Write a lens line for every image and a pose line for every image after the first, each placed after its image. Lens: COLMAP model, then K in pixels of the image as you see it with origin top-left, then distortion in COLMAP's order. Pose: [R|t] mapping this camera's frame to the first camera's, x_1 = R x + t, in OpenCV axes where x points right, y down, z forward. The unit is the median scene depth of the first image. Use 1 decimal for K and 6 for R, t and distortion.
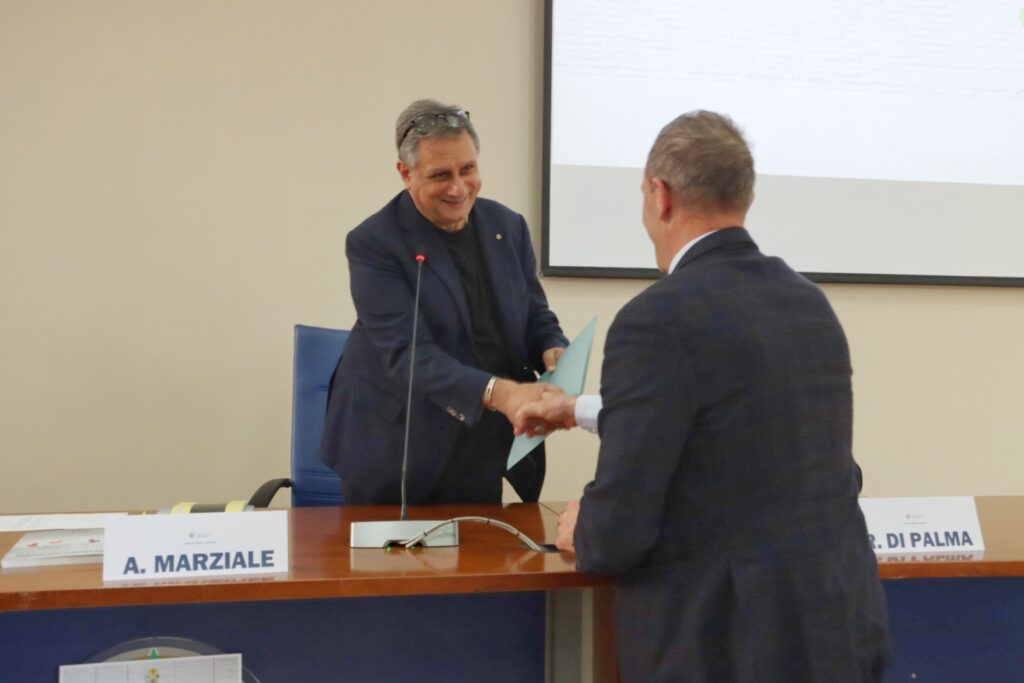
lens RADIAL K [[1117.1, 0, 503.7], [0, 1117.1, 347.8], [0, 0, 1]] dist [0.010711, 0.000000]
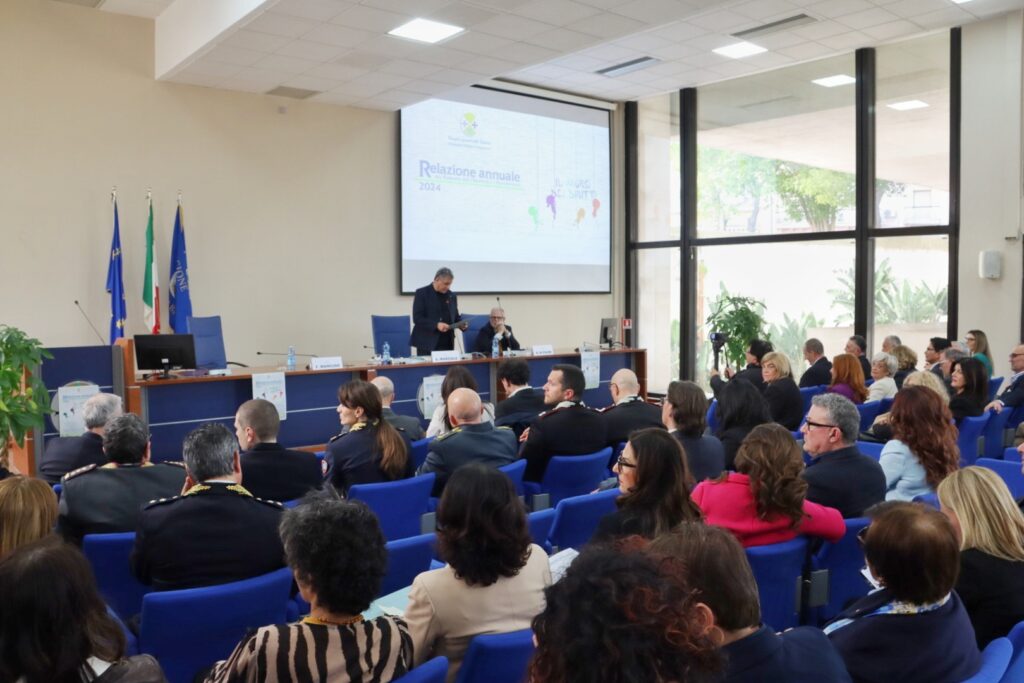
lens RADIAL K [[854.0, 0, 506.3], [0, 854.0, 342.1], [0, 0, 1]] dist [-0.162165, 0.123055]
pose [[0.882400, -0.045301, 0.468313, -1.878916], [0.024707, 0.998442, 0.050027, -0.105490], [-0.469850, -0.032573, 0.882145, -2.812979]]
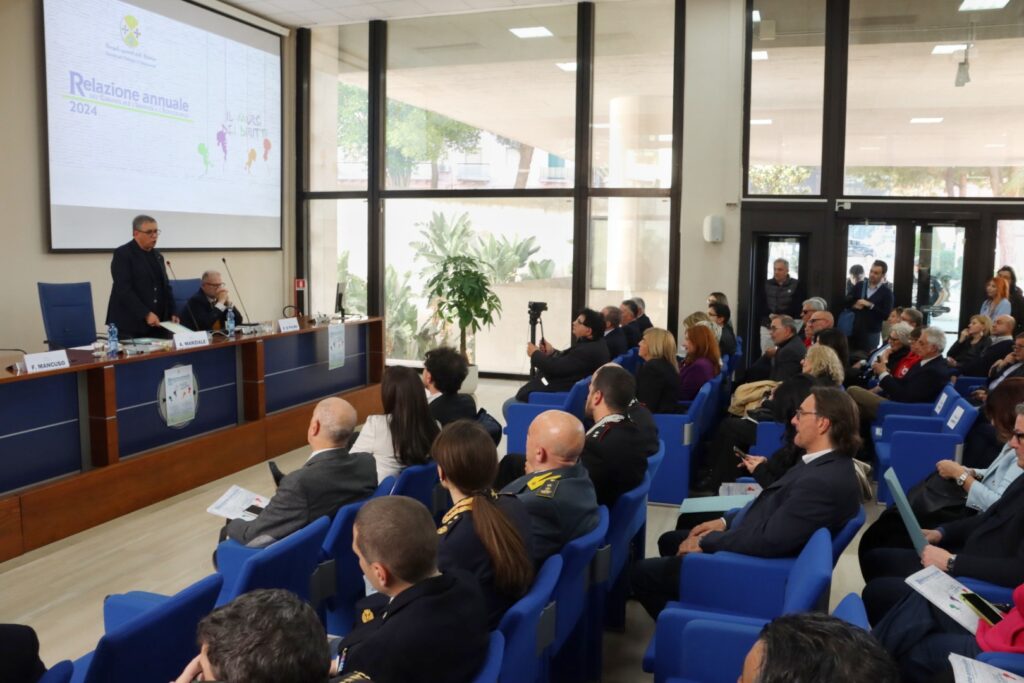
lens RADIAL K [[854.0, 0, 521.8], [0, 854.0, 340.6], [0, 0, 1]] dist [-0.162165, 0.123055]
pose [[0.493303, -0.104788, 0.863523, -2.204955], [0.006671, 0.993144, 0.116706, -0.174871], [-0.869832, -0.051811, 0.490620, -1.564839]]
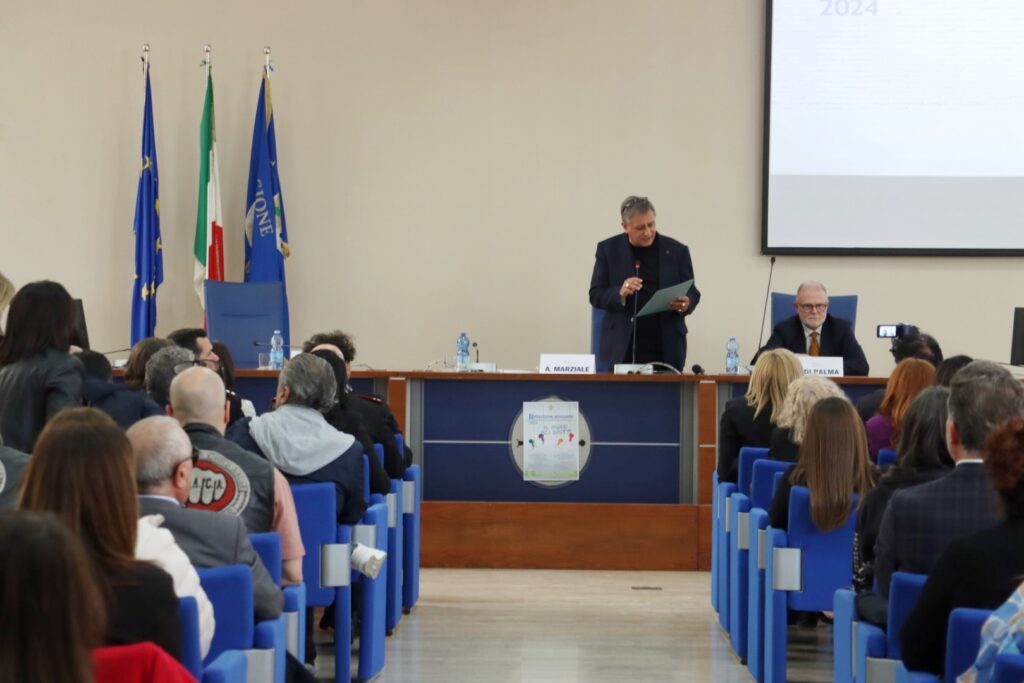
lens RADIAL K [[3343.7, 0, 510.2], [0, 3343.7, 350.9], [0, 0, 1]] dist [0.693374, 0.000000]
pose [[0.980801, 0.002172, -0.195001, 1.260817], [-0.000474, 0.999962, 0.008755, 0.048297], [0.195013, -0.008494, 0.980764, -7.389982]]
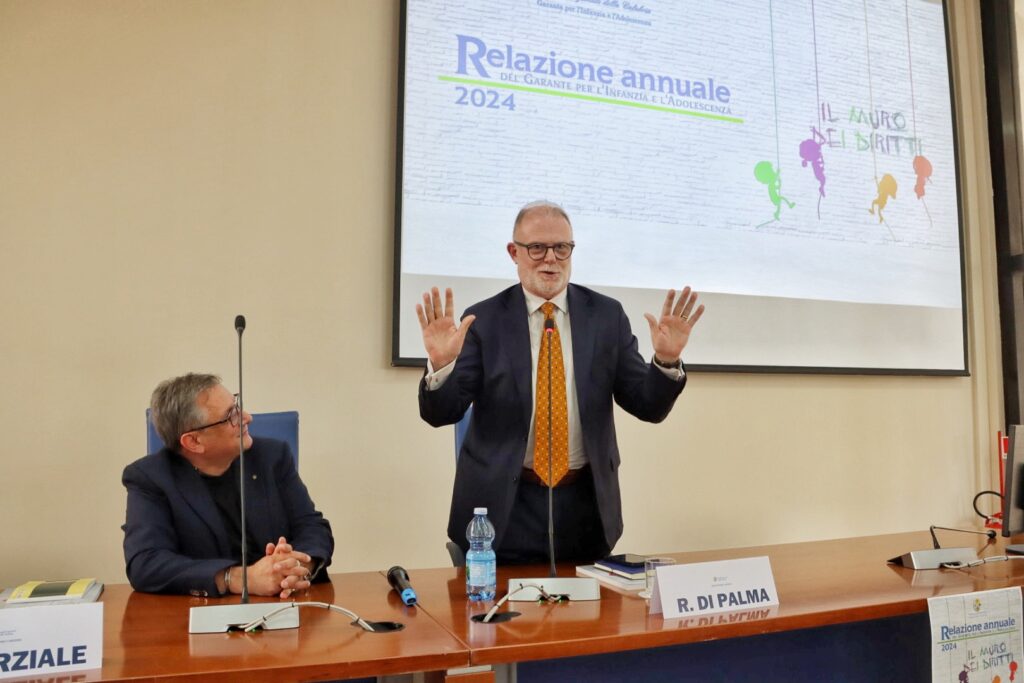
lens RADIAL K [[854.0, 0, 513.1], [0, 854.0, 338.8], [0, 0, 1]] dist [-0.162165, 0.123055]
pose [[0.987286, 0.001543, 0.158949, 0.037550], [0.014439, 0.994949, -0.099340, -0.004047], [-0.158300, 0.100372, 0.982276, 0.209618]]
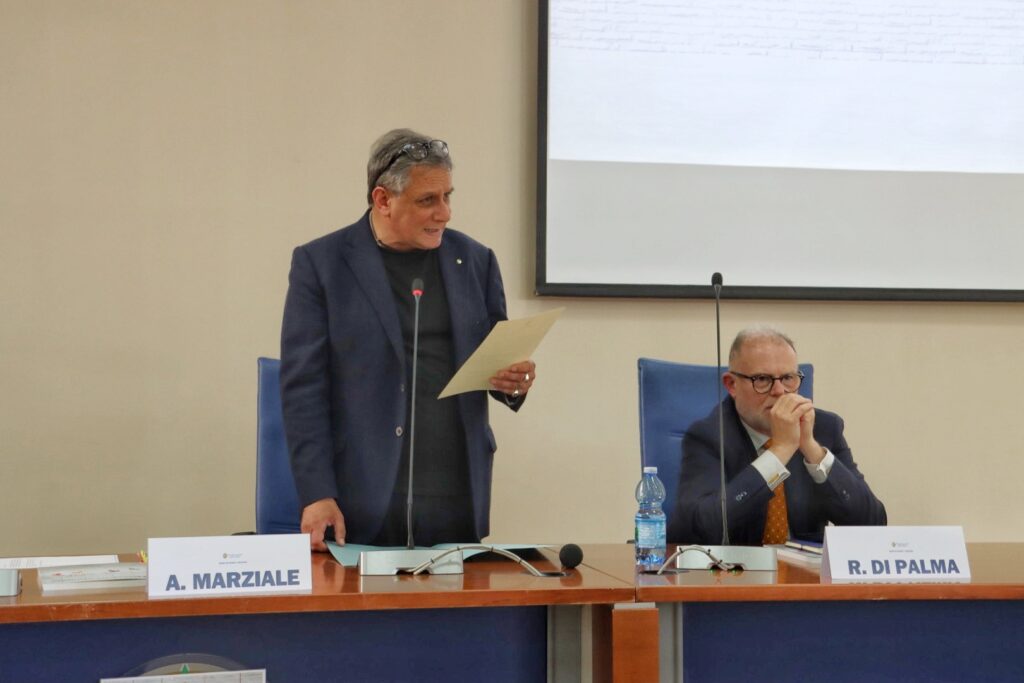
lens RADIAL K [[1675.9, 0, 510.8], [0, 1675.9, 345.0], [0, 0, 1]] dist [0.211905, 0.000000]
pose [[0.999763, -0.002603, 0.021597, -0.029896], [0.003047, 0.999784, -0.020570, -0.003768], [-0.021538, 0.020631, 0.999555, -0.586561]]
